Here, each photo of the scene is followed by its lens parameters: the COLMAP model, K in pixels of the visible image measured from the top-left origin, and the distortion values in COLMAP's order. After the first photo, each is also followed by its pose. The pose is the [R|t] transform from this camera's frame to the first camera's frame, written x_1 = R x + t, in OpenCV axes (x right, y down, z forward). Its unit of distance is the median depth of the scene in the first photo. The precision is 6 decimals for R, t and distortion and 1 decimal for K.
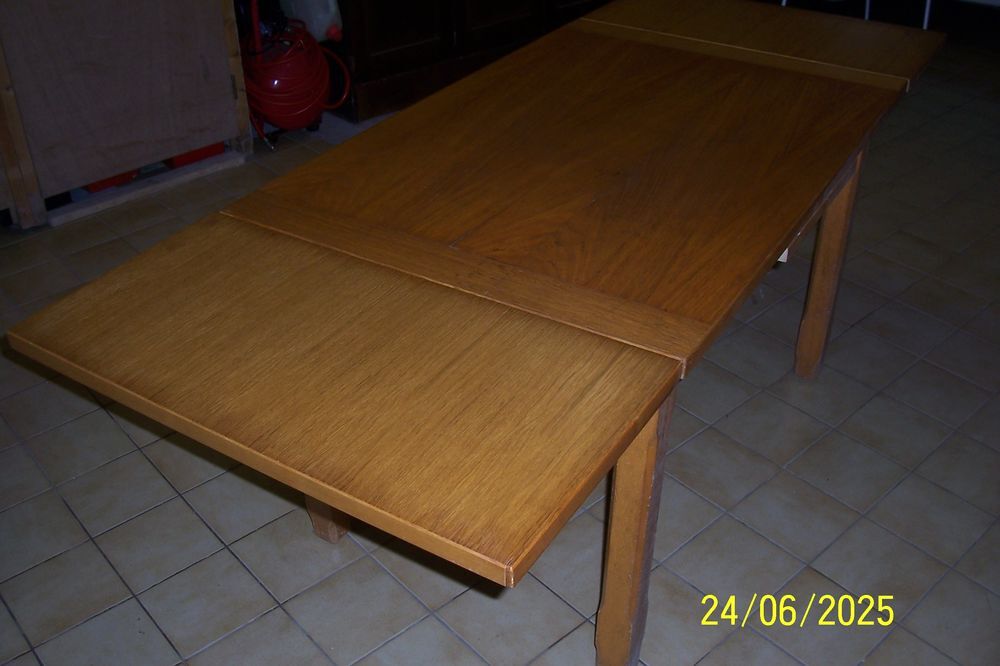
lens RADIAL K [[1008.2, 0, 504.1], [0, 1008.2, 338.3], [0, 0, 1]] dist [-0.105993, 0.000000]
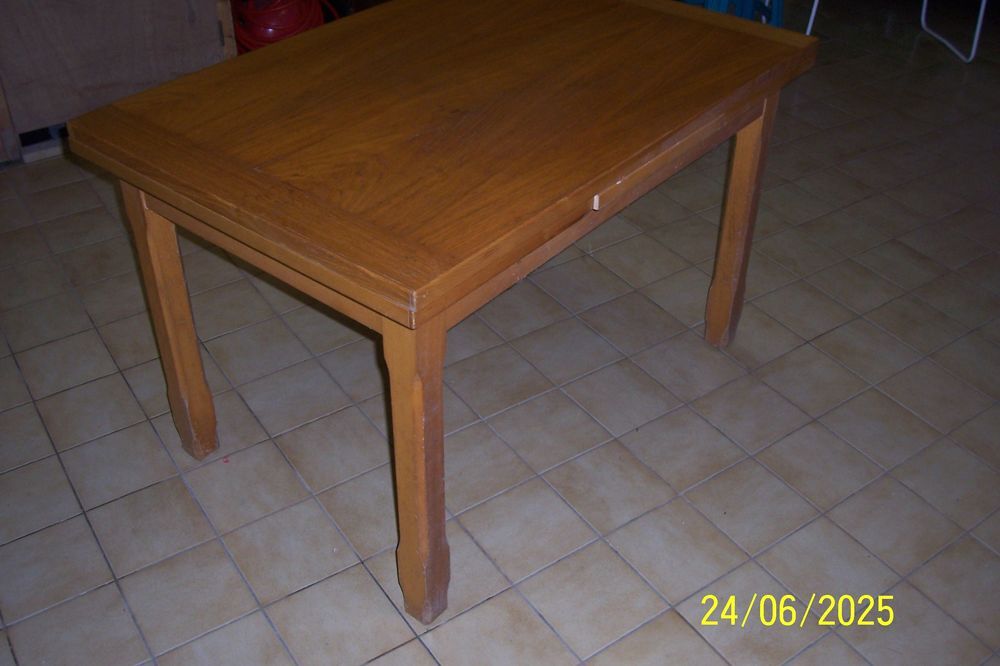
lens RADIAL K [[1008.2, 0, 496.5], [0, 1008.2, 325.7], [0, 0, 1]] dist [-0.105993, 0.000000]
pose [[0.990878, 0.095524, -0.095053, 0.178032], [-0.091690, 0.994818, 0.043923, -0.049181], [0.098756, -0.034807, 0.994503, 0.062182]]
